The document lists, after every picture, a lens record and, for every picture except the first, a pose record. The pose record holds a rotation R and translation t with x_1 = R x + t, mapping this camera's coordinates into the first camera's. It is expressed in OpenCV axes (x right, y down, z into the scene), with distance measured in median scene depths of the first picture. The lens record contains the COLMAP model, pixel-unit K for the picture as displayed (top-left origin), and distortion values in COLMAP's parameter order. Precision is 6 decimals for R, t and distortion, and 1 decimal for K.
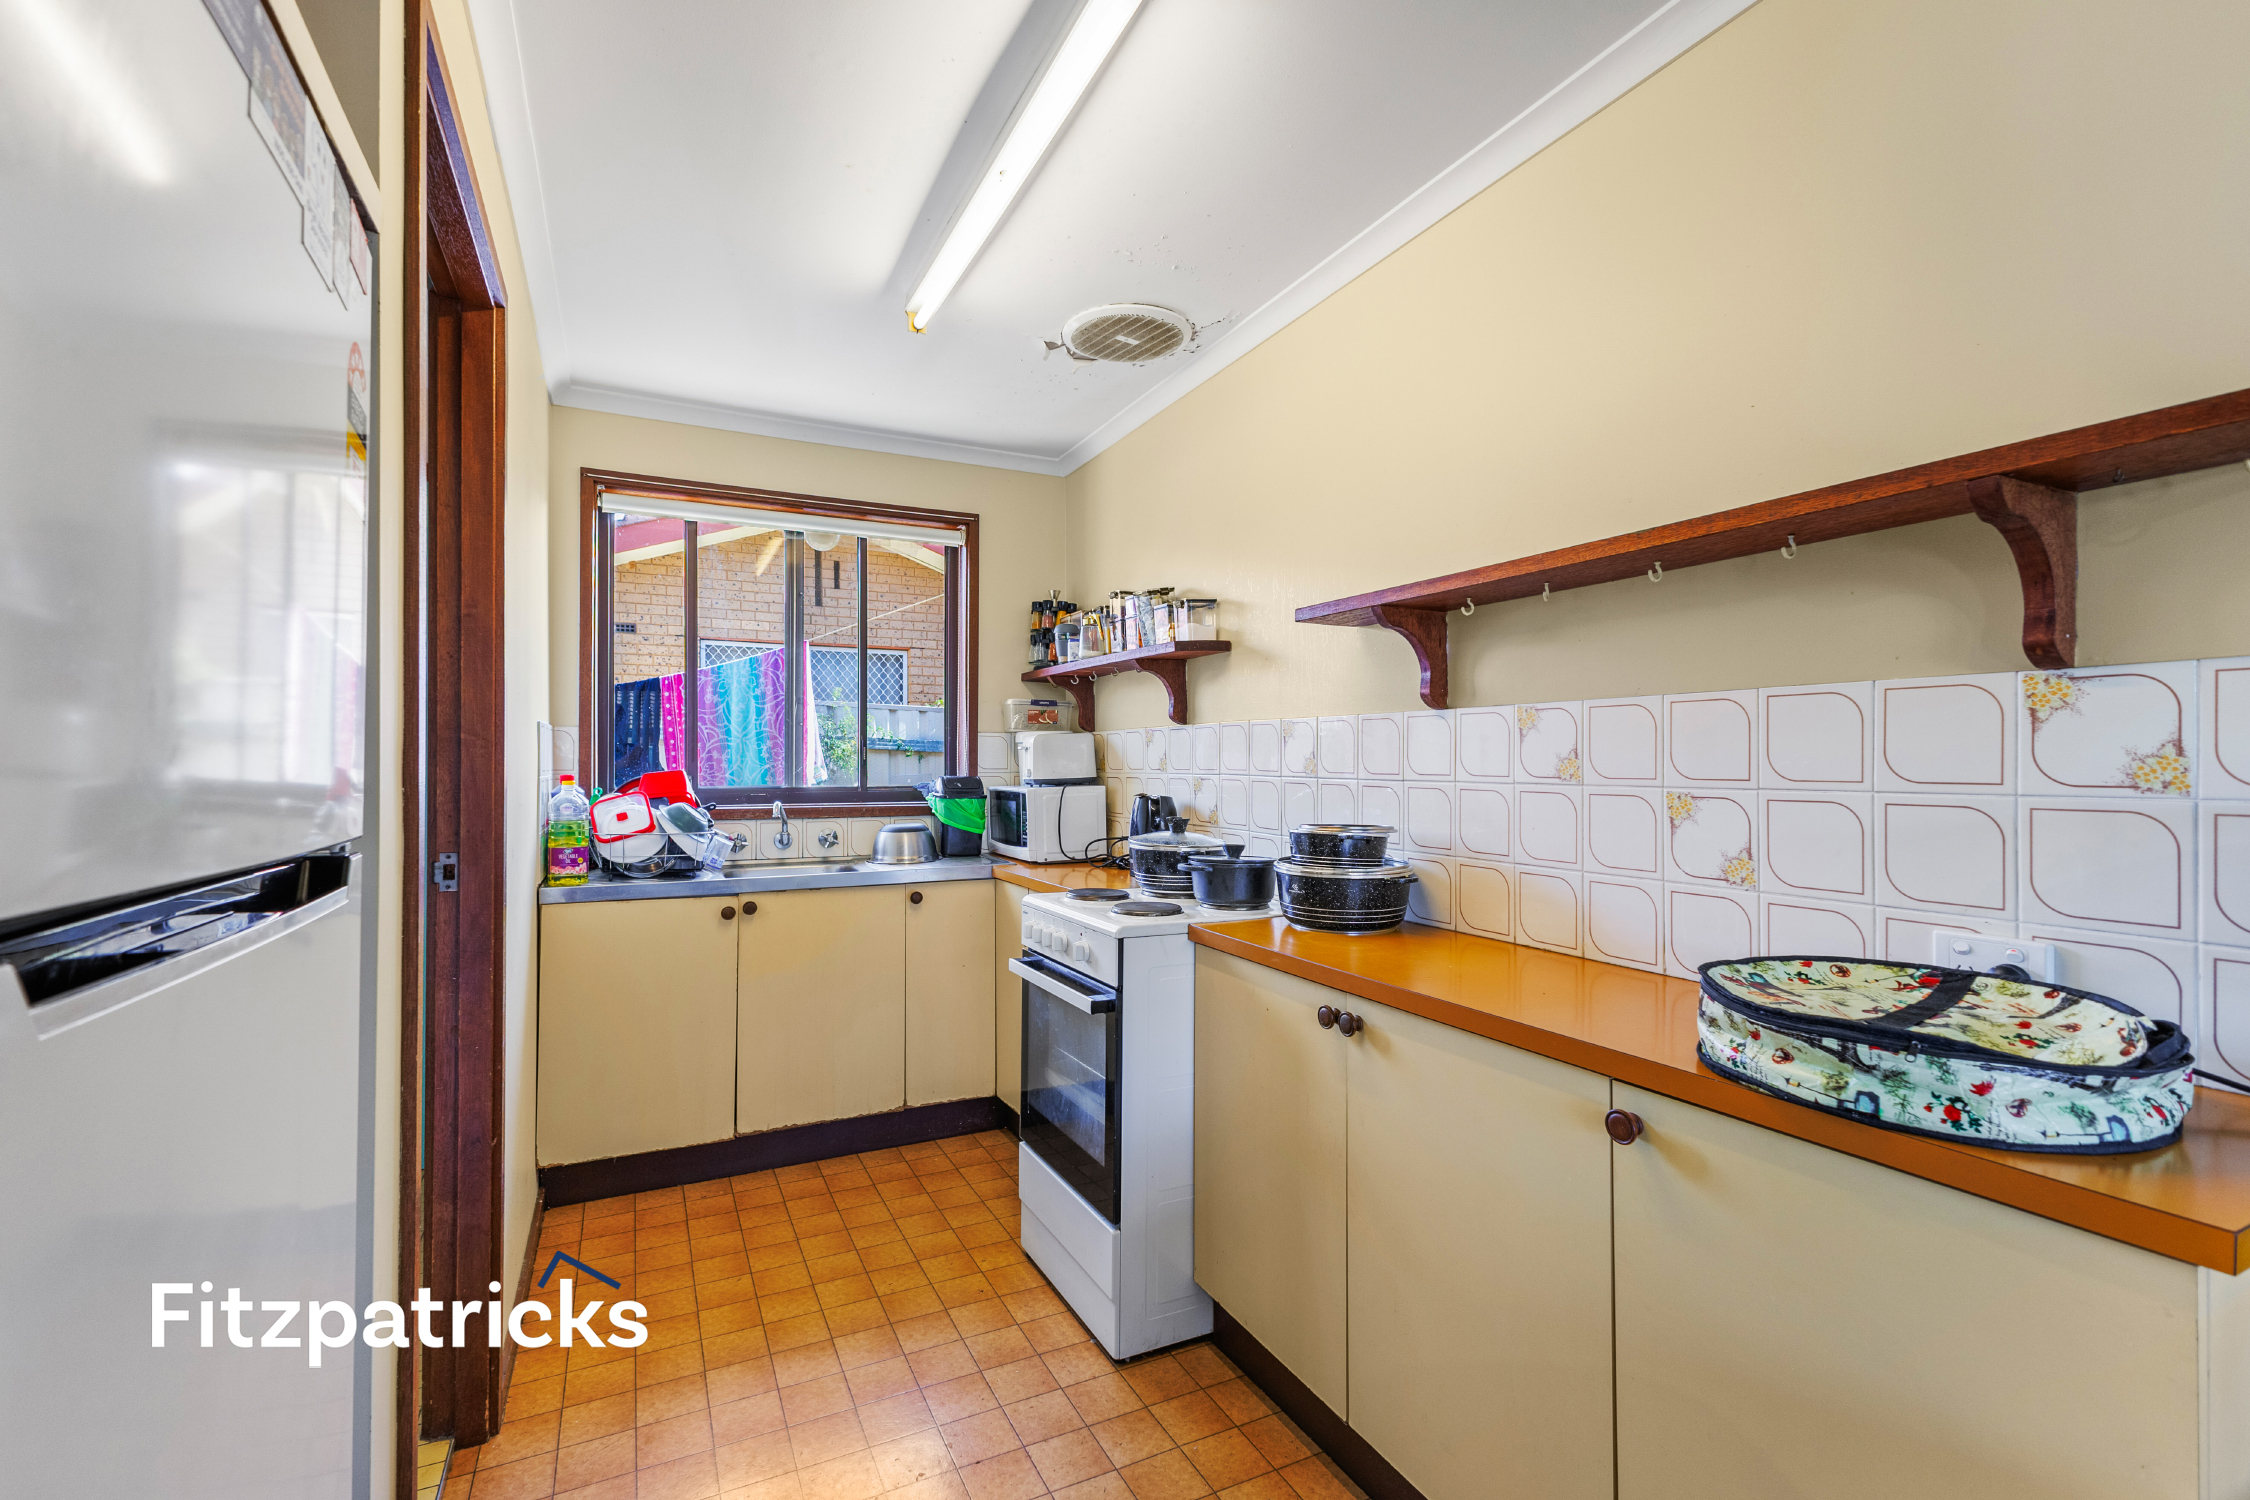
lens RADIAL K [[978.4, 0, 1129.3], [0, 978.4, 753.9], [0, 0, 1]] dist [-0.000821, 0.000513]
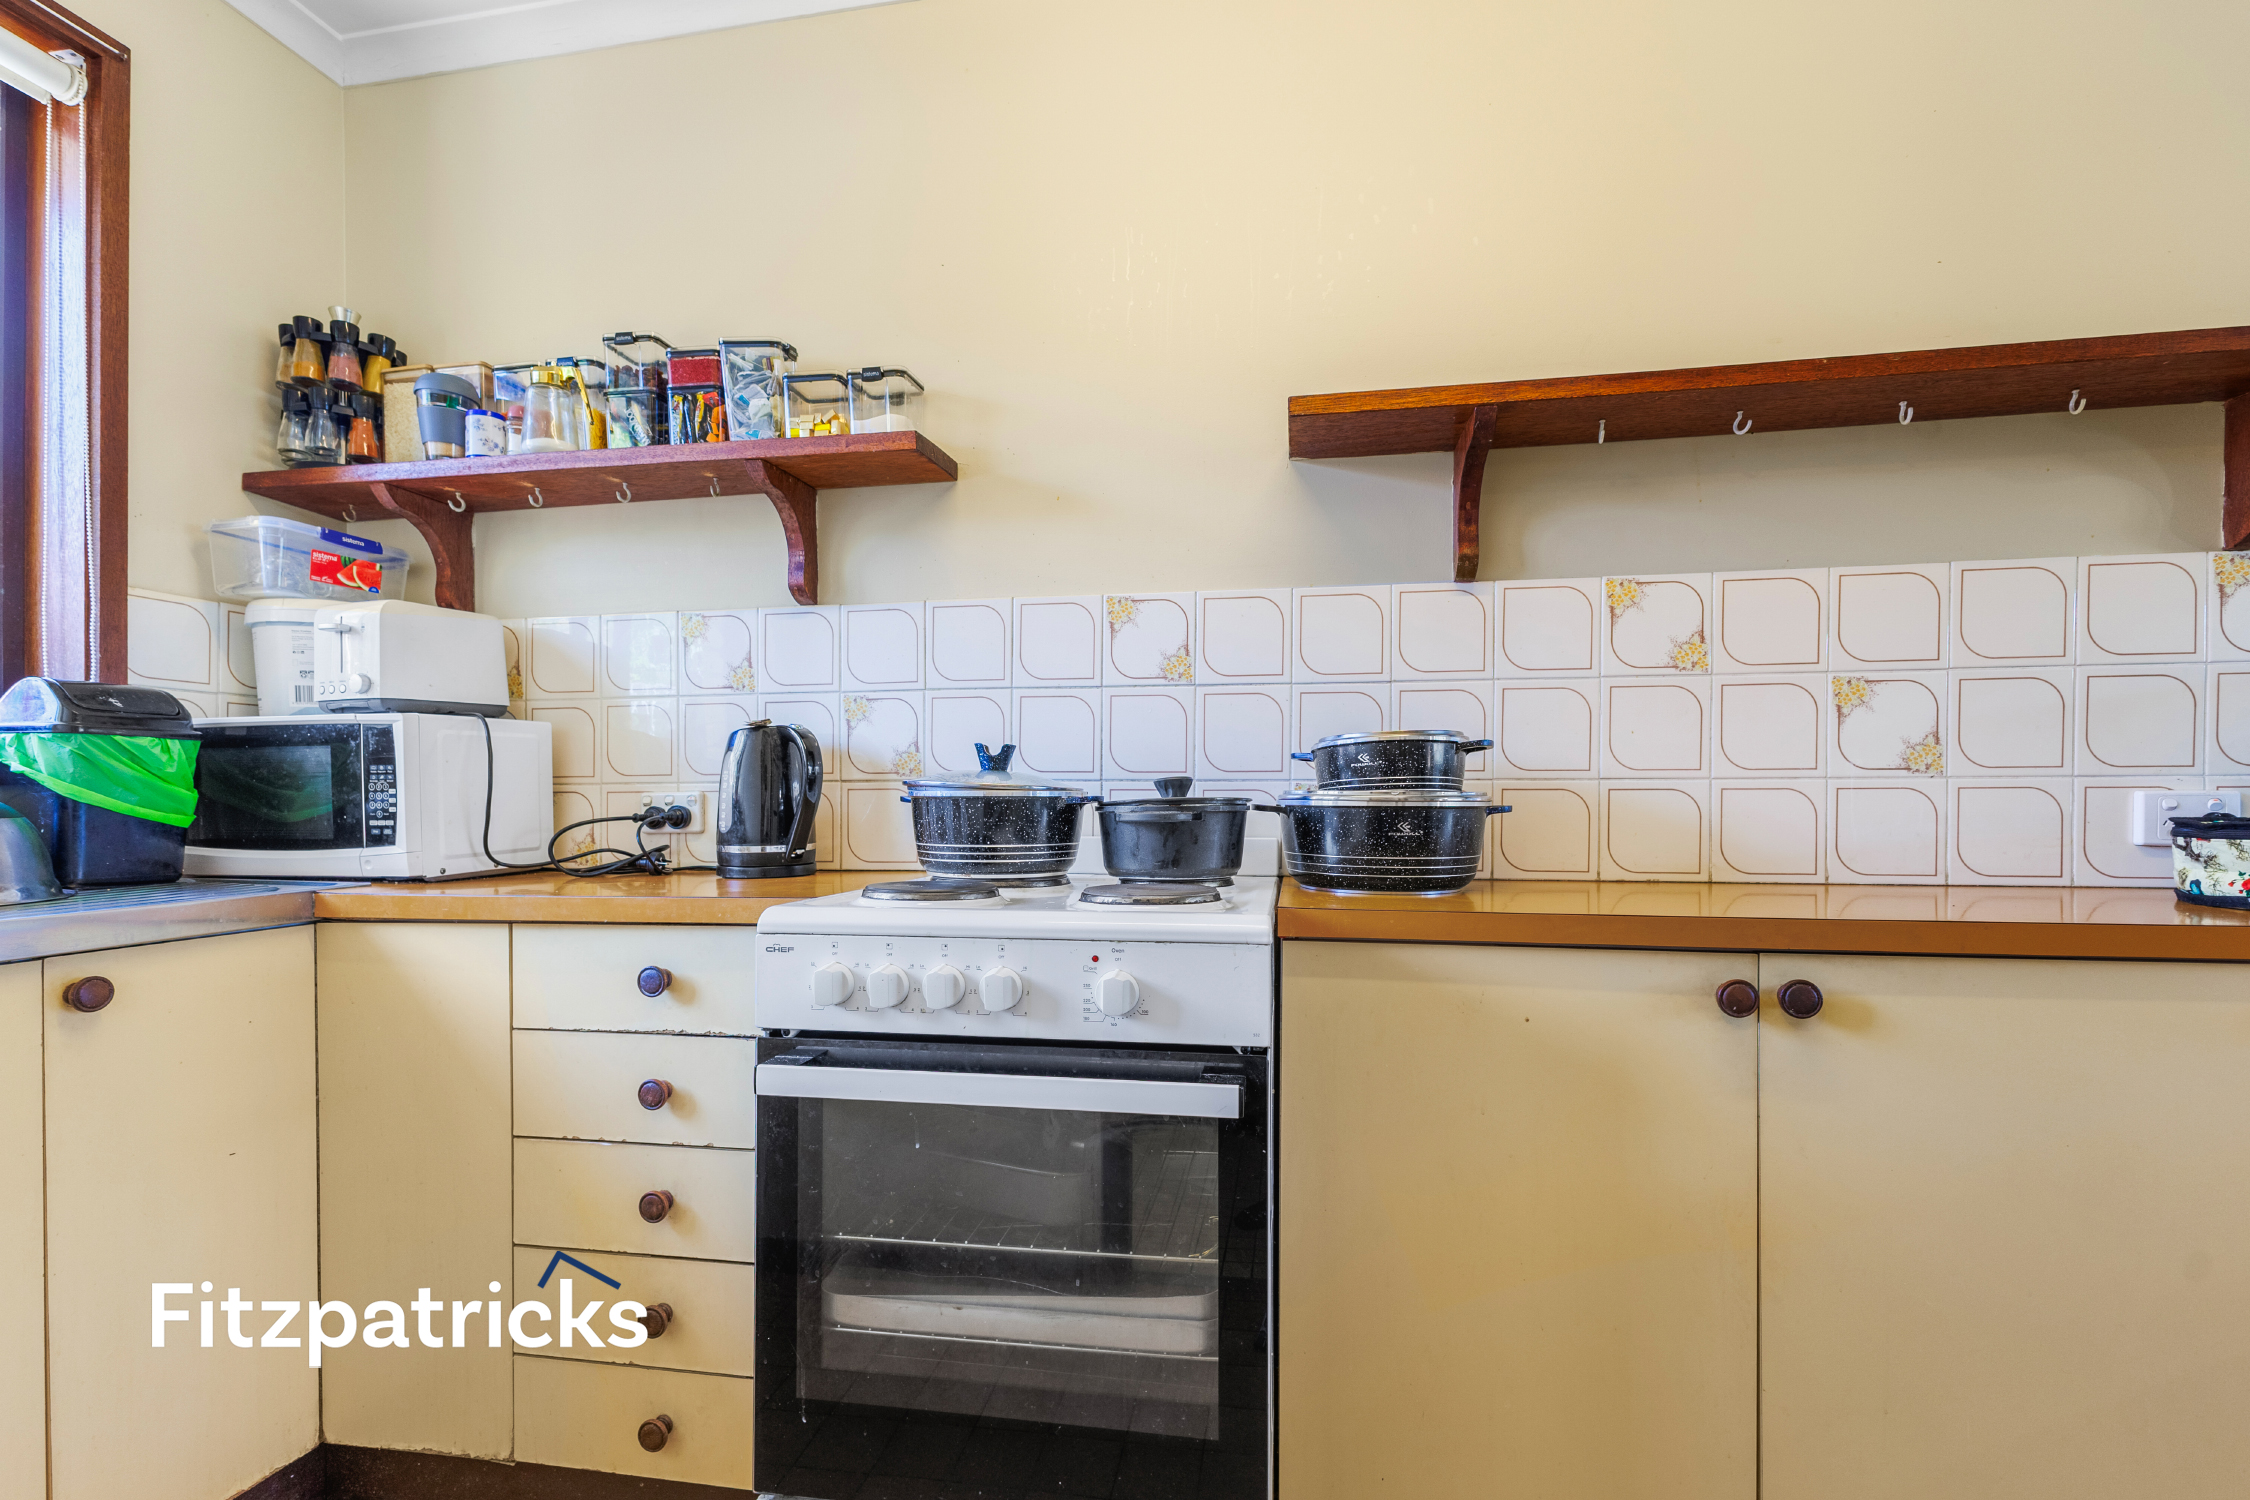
lens RADIAL K [[978.4, 0, 1113.3], [0, 978.4, 804.3], [0, 0, 1]] dist [-0.000821, 0.000513]
pose [[0.597836, -0.002405, 0.801615, -0.492051], [-0.004576, 0.999969, 0.006413, 0.135604], [-0.801605, -0.007502, 0.597807, 0.889209]]
